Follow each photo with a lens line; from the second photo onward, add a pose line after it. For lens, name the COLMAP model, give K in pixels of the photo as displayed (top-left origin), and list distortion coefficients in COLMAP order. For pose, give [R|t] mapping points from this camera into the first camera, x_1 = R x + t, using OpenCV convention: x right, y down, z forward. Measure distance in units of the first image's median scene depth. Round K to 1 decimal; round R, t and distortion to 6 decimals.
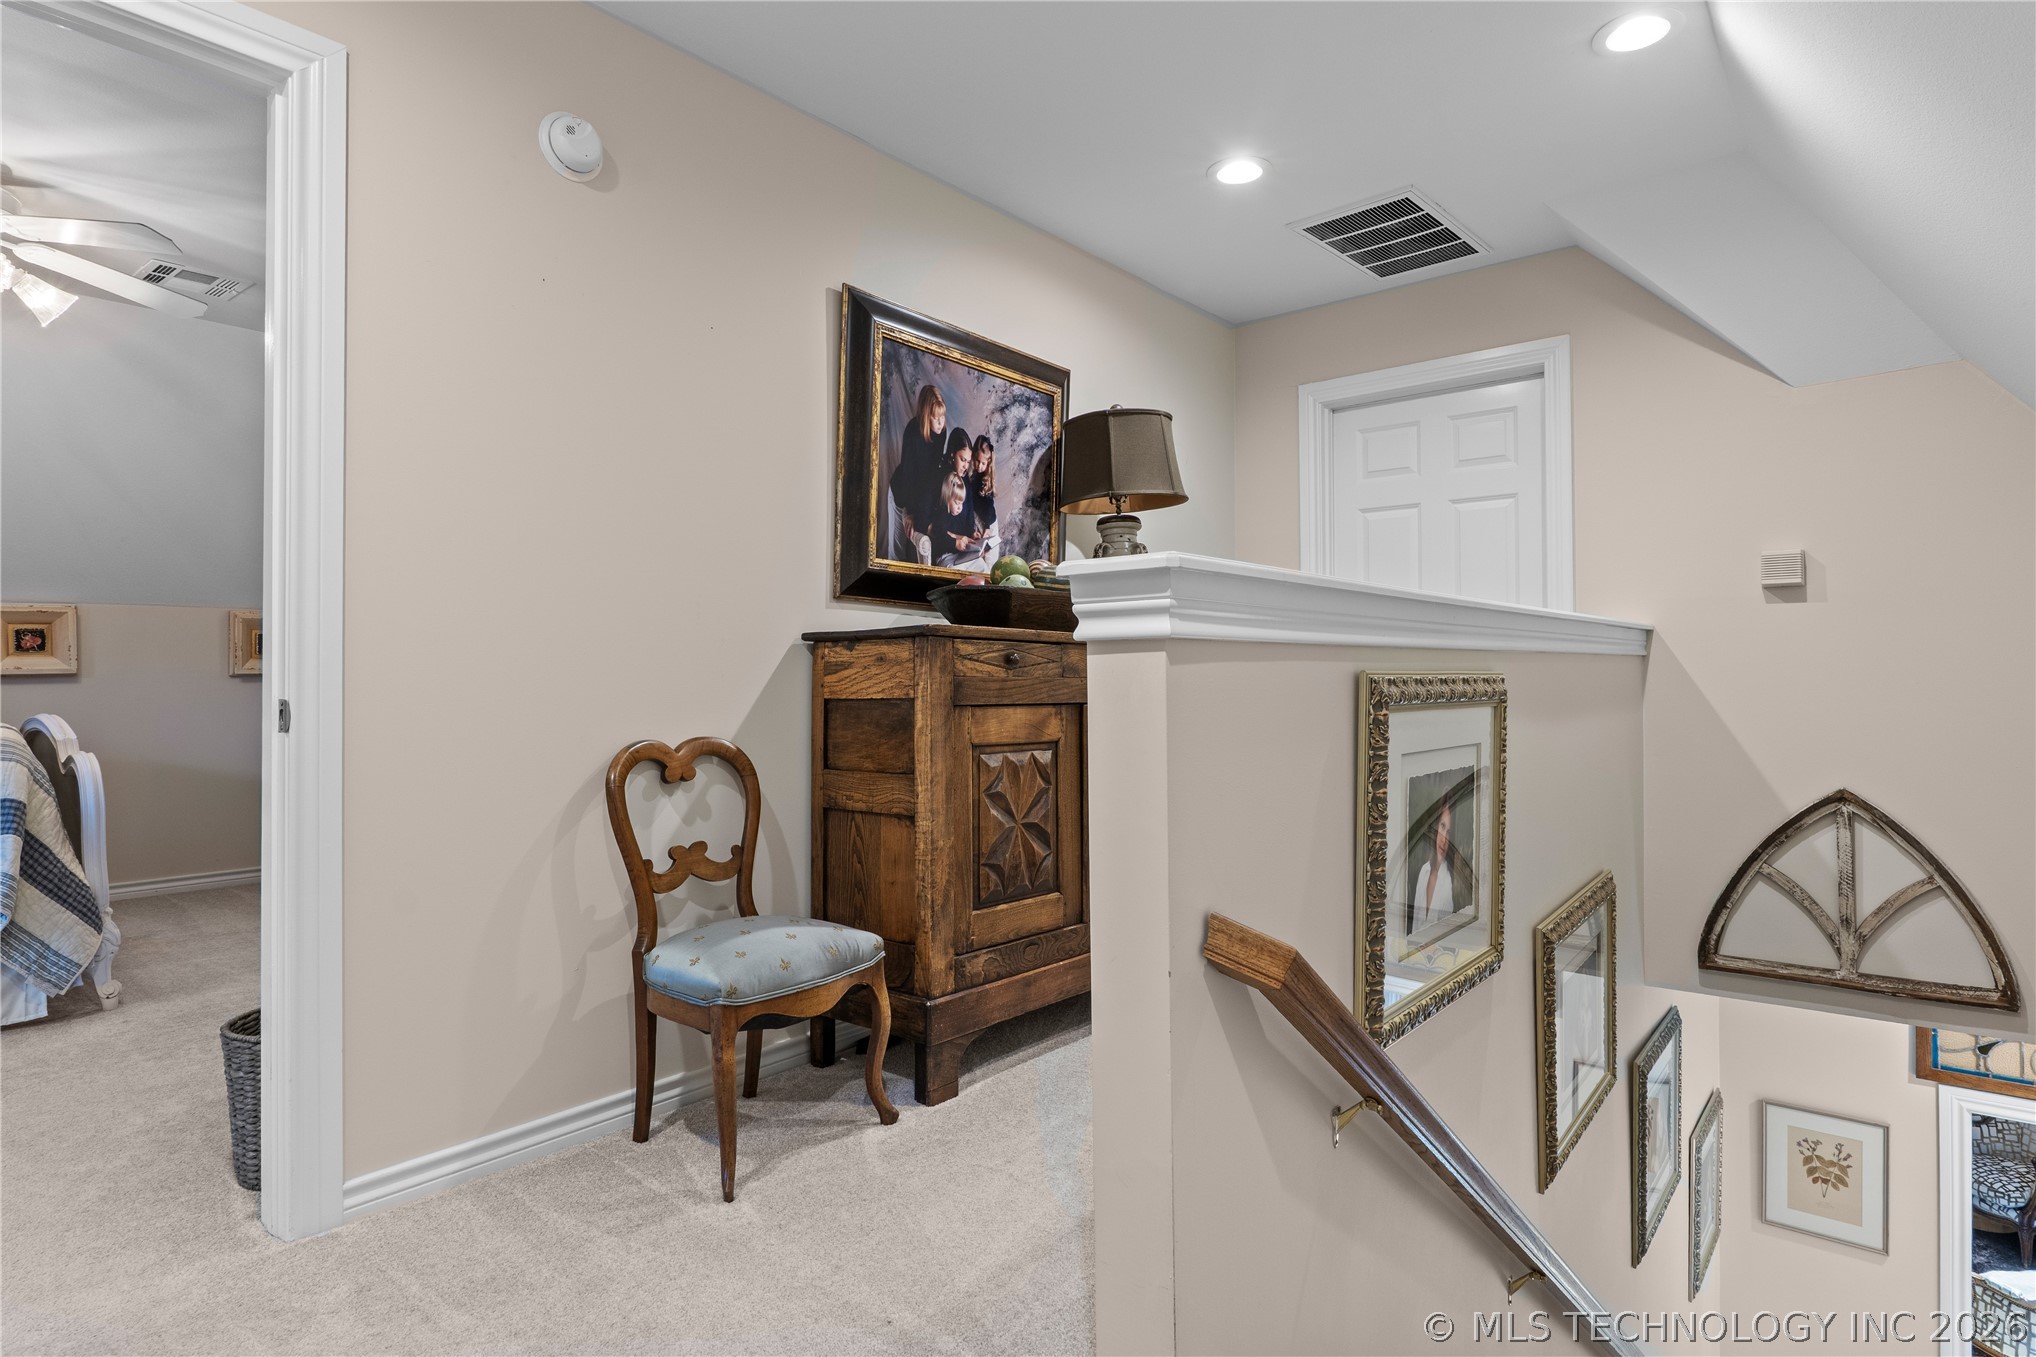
lens RADIAL K [[1083.5, 0, 1010.6], [0, 1083.5, 660.0], [0, 0, 1]] dist [-0.019084, 0.006734]
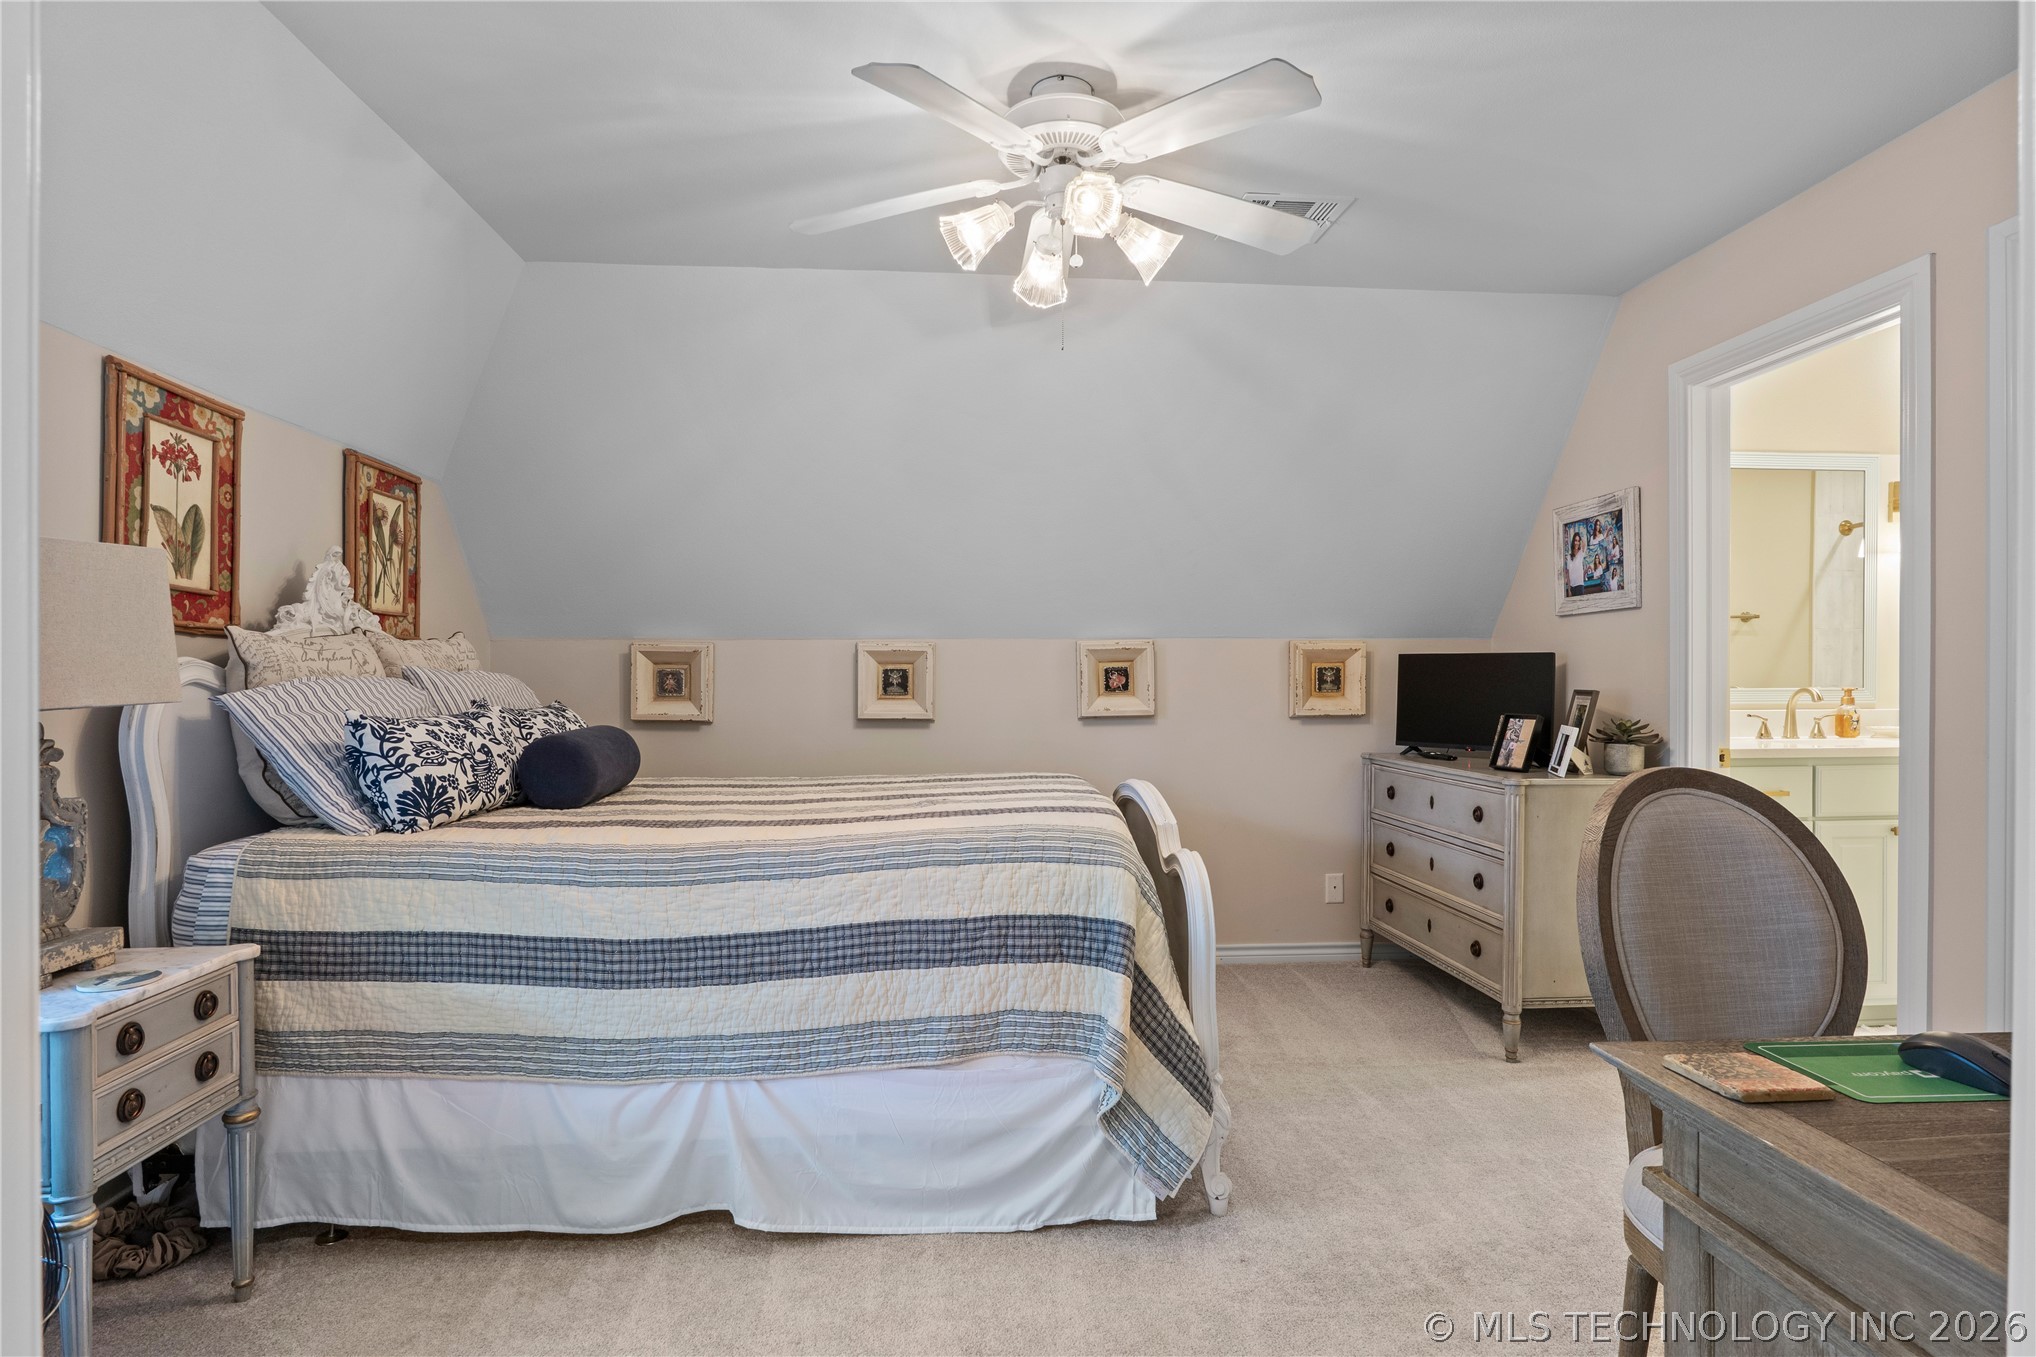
lens RADIAL K [[1083.5, 0, 1023.1], [0, 1083.5, 674.4], [0, 0, 1]] dist [-0.019084, 0.006734]
pose [[0.694751, 0.005590, -0.719229, -0.428728], [0.002212, 0.999948, 0.009909, -0.046778], [0.719247, -0.008476, 0.694702, 0.419945]]
